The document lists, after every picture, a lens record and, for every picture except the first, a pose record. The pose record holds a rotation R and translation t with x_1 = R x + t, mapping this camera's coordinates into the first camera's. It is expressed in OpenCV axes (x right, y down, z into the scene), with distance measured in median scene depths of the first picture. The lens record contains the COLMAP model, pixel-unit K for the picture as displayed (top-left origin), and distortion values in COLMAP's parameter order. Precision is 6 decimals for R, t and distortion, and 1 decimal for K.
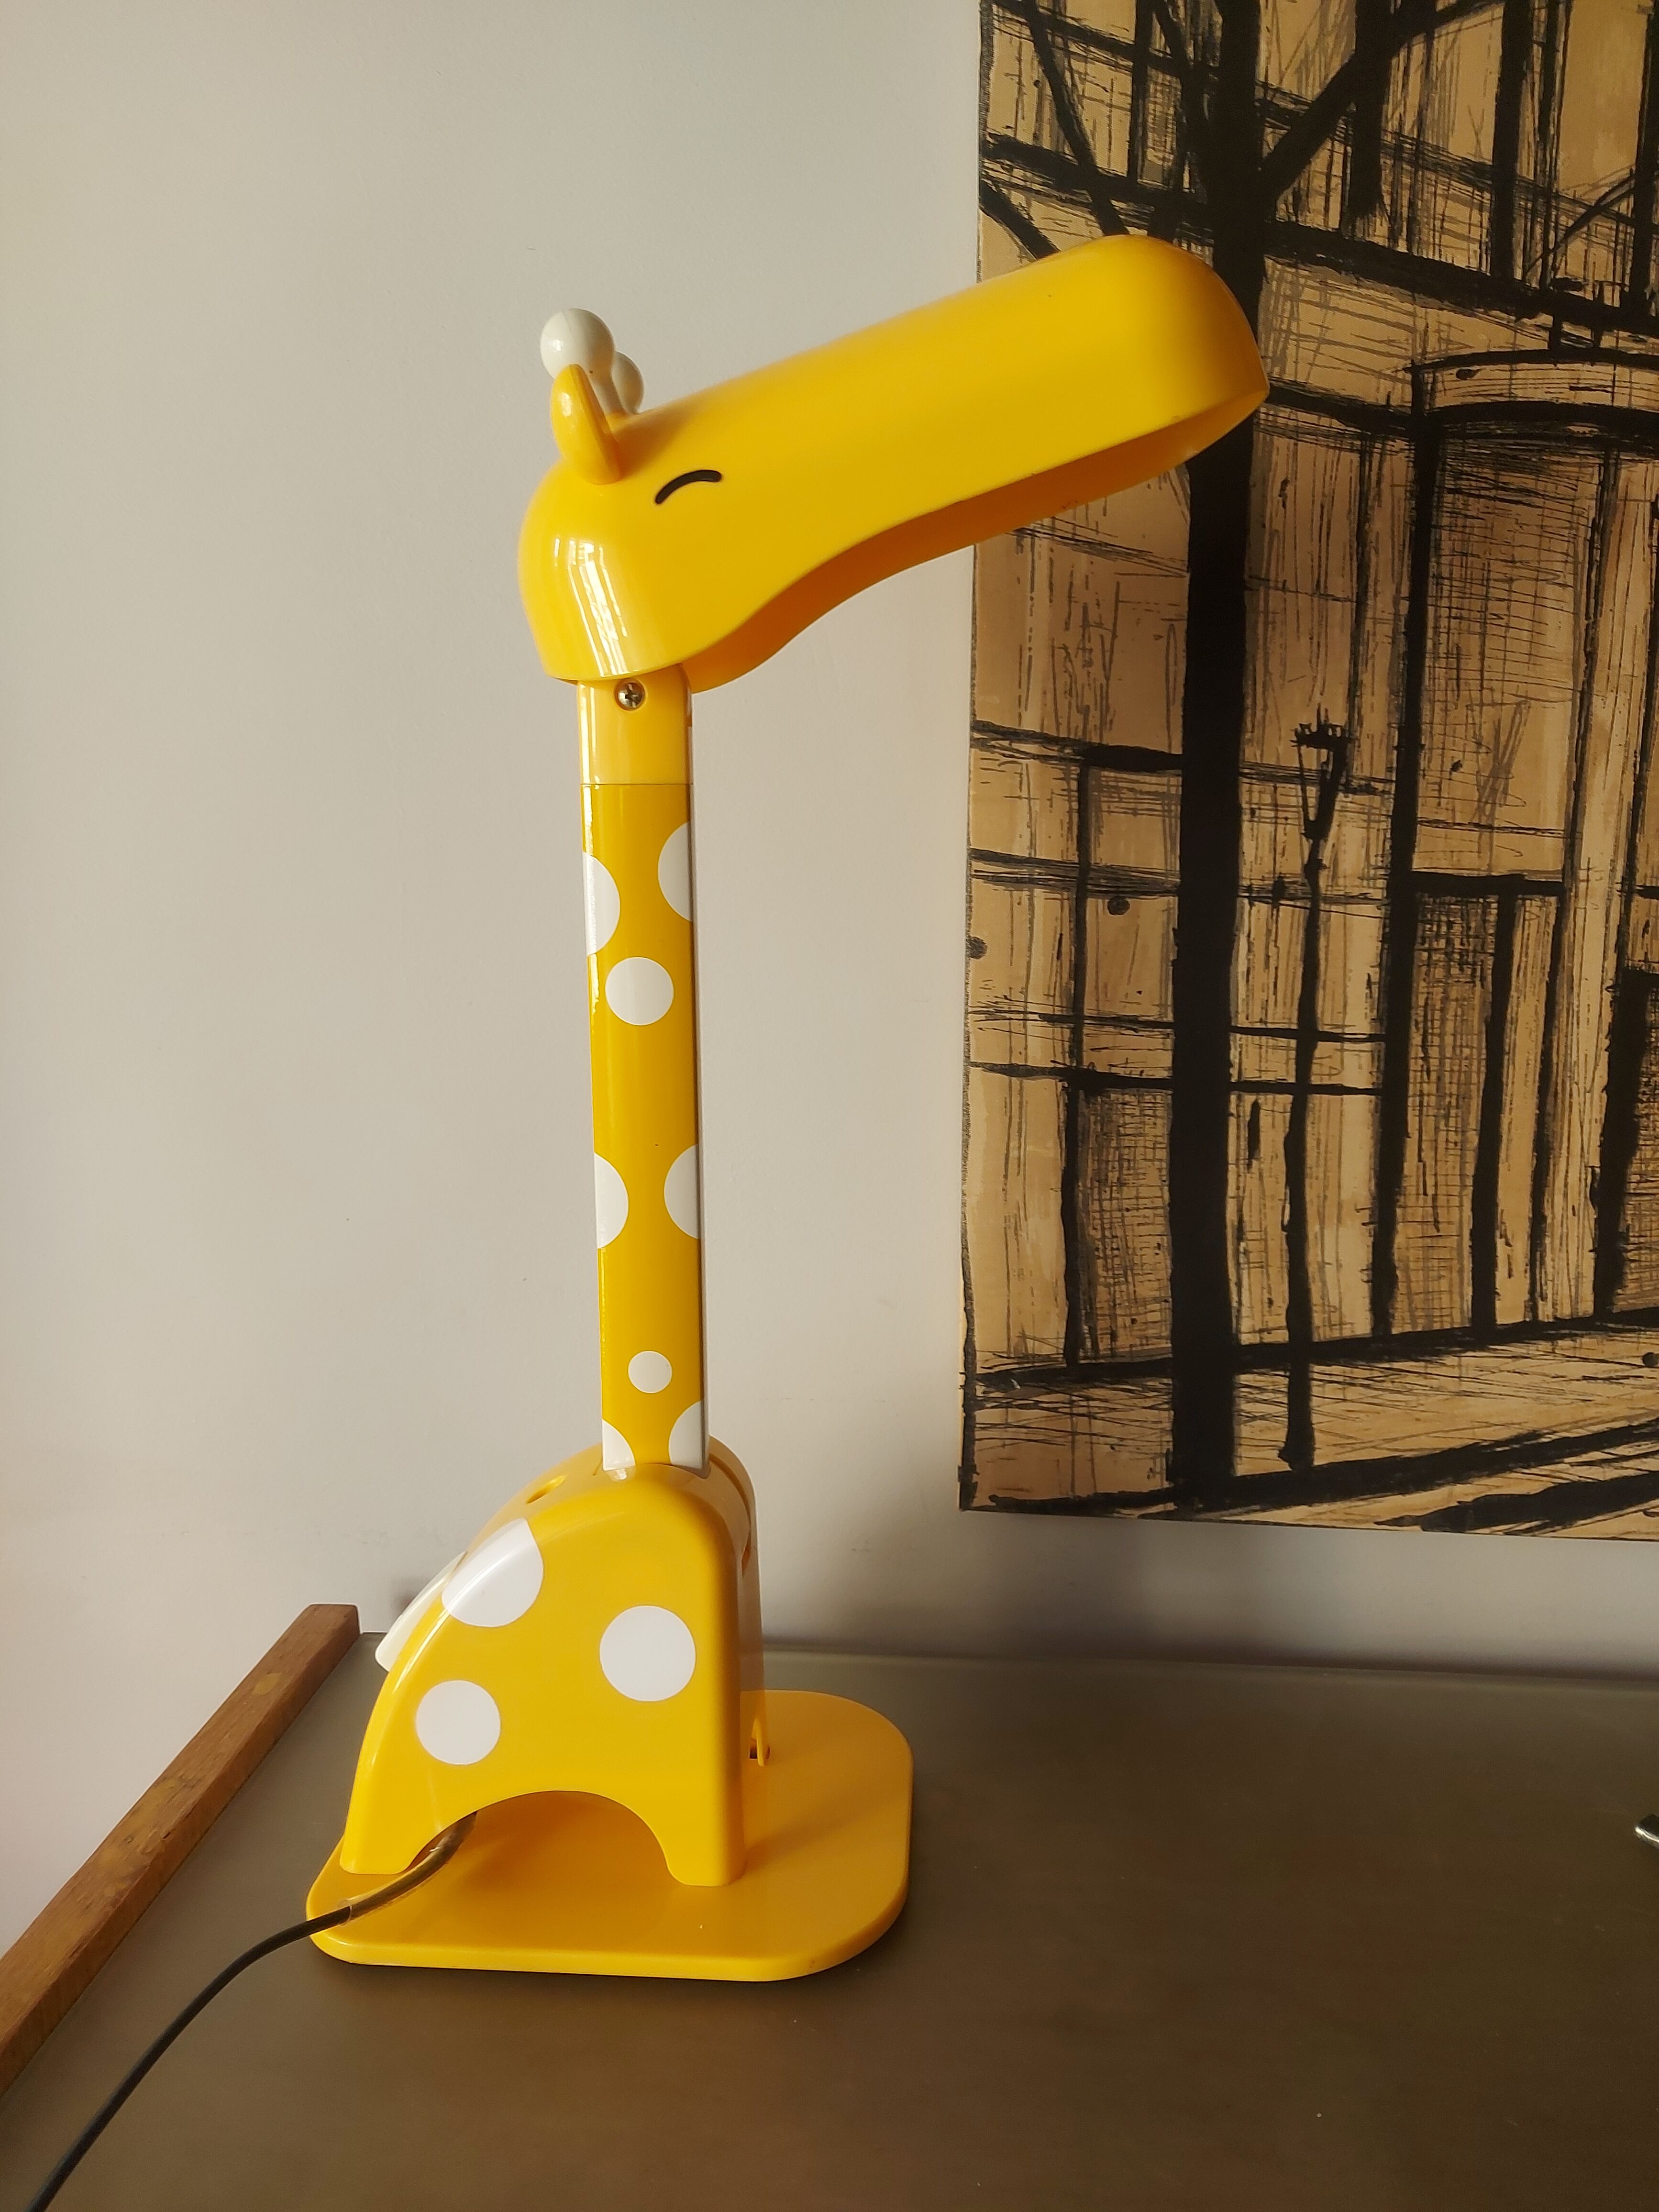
lens RADIAL K [[1575.0, 0, 825.6], [0, 1575.0, 1070.4], [0, 0, 1]] dist [0.076070, -0.097647]
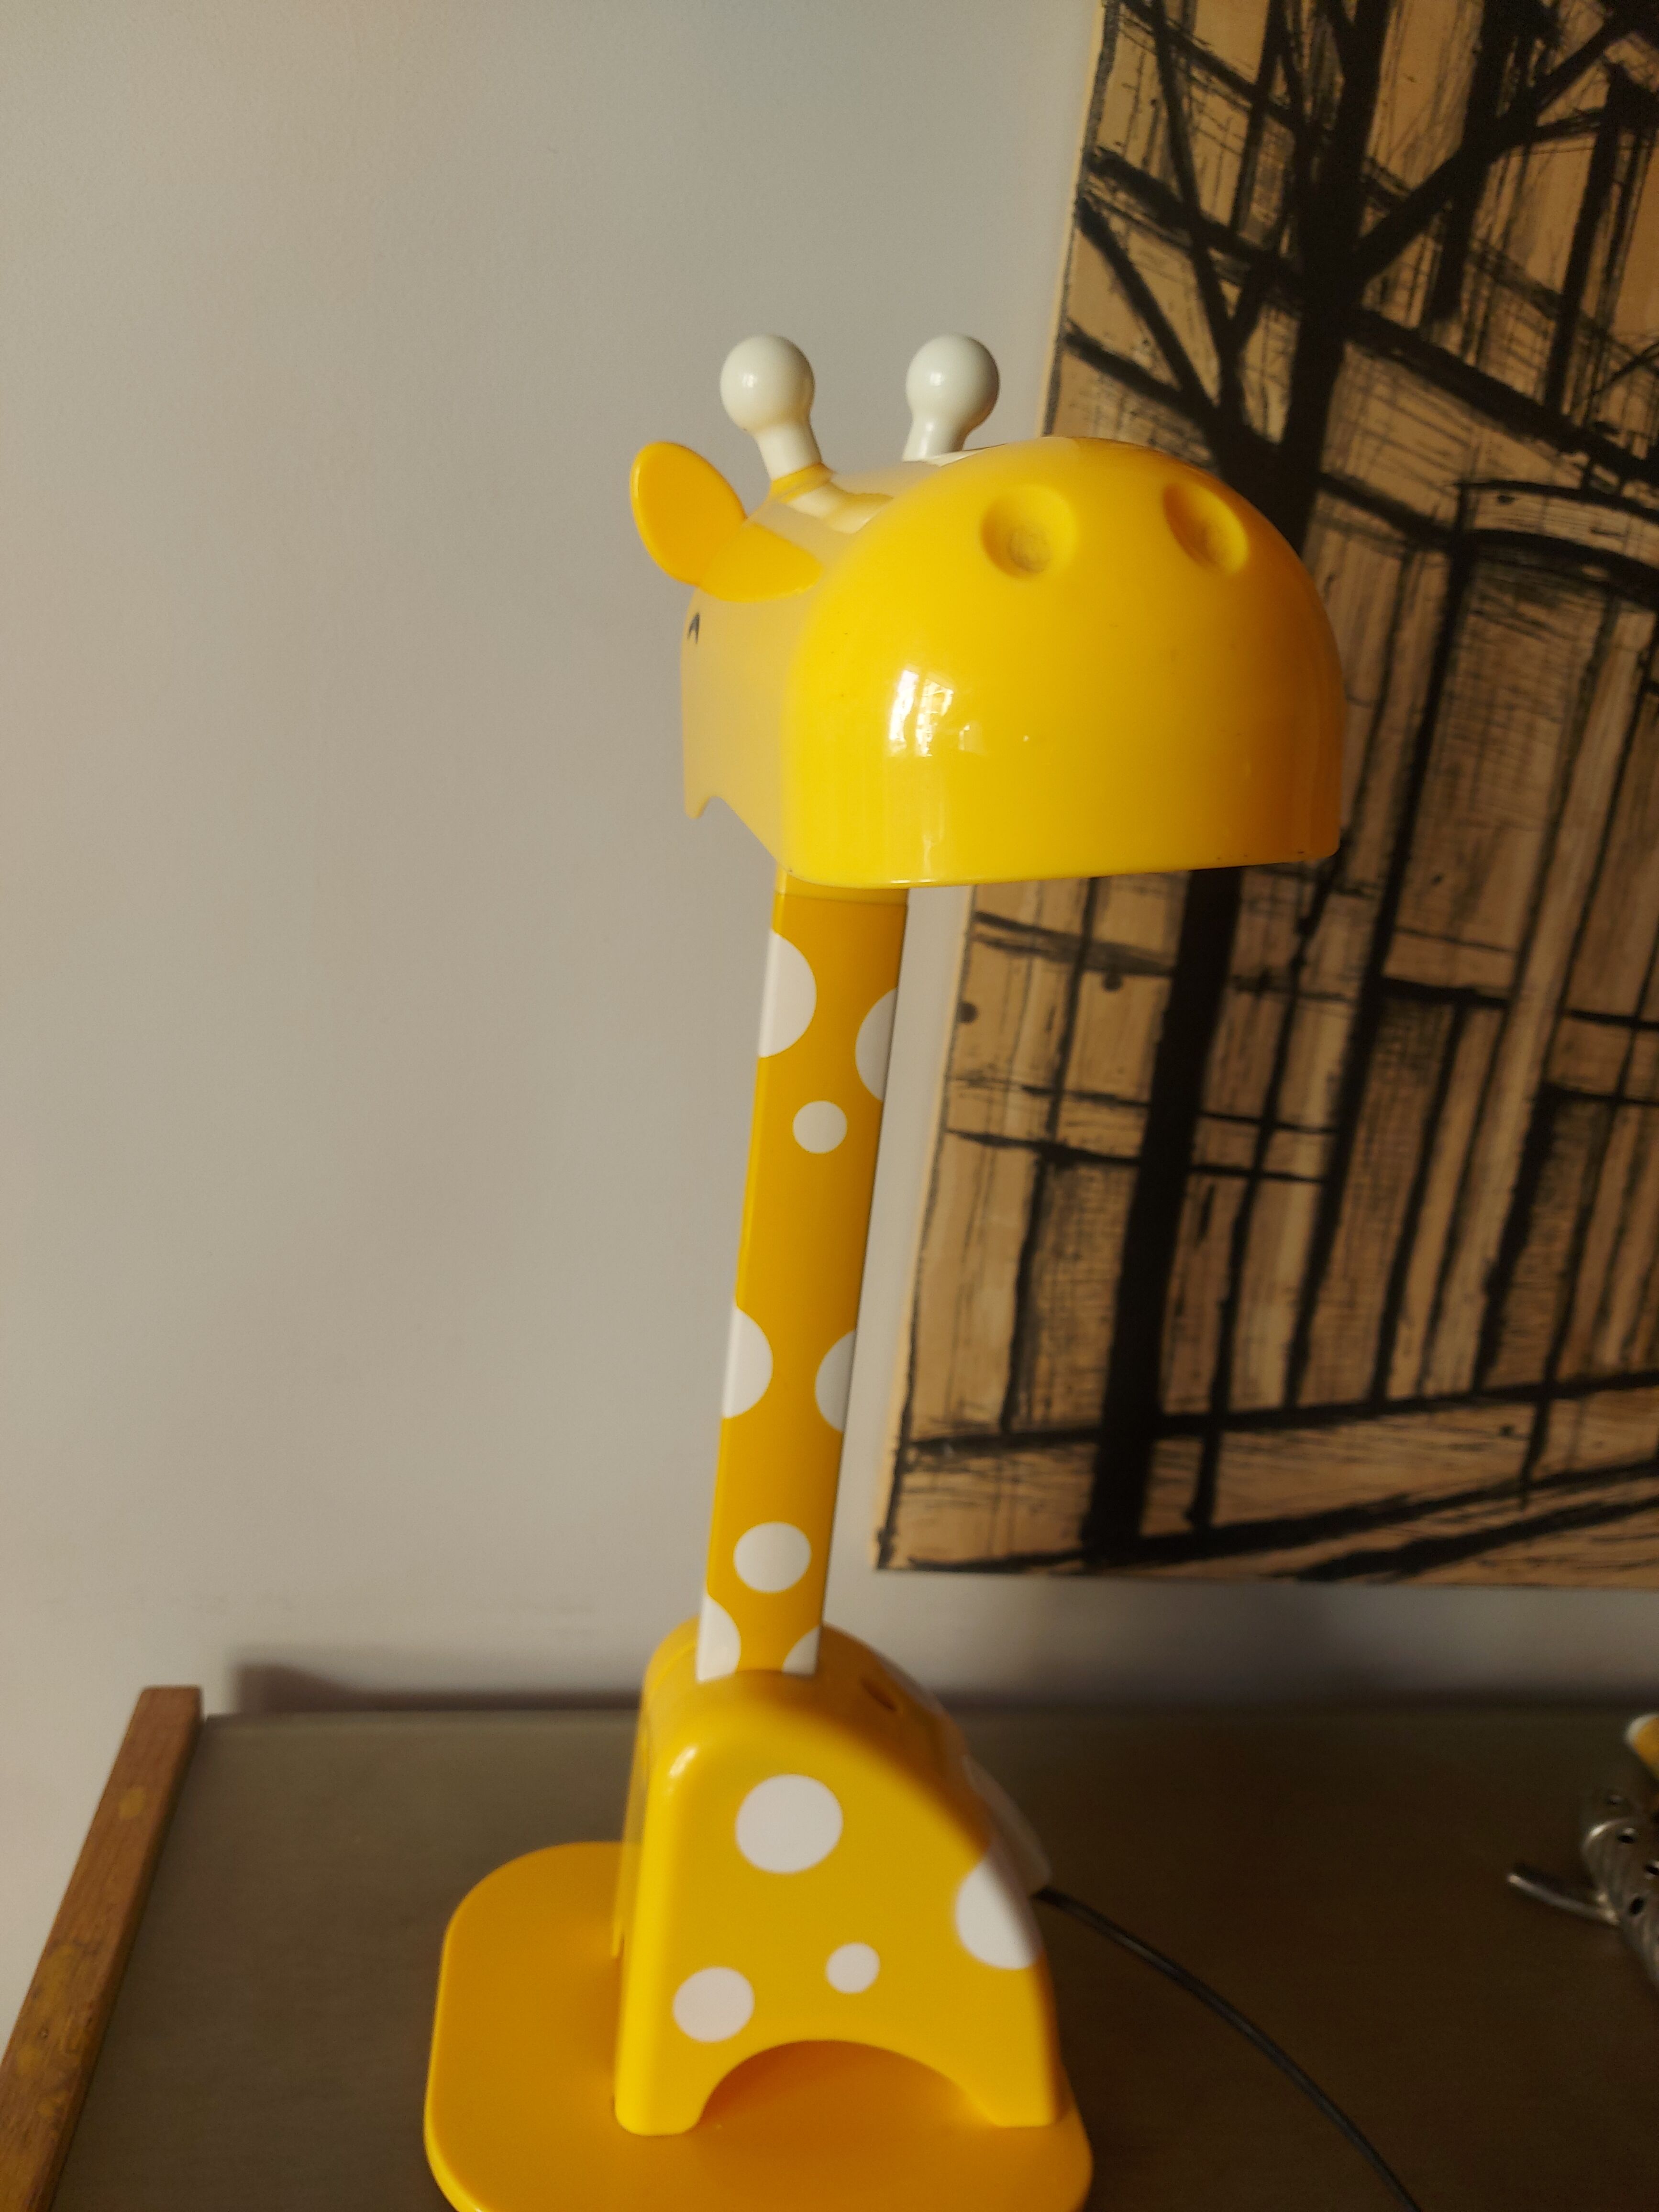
lens RADIAL K [[1575.0, 0, 825.6], [0, 1575.0, 1070.4], [0, 0, 1]] dist [0.076070, -0.097647]
pose [[0.957686, 0.059976, 0.281498, -0.265285], [-0.084909, 0.993392, 0.077219, -0.114411], [-0.275007, -0.097853, 0.956450, 0.112604]]
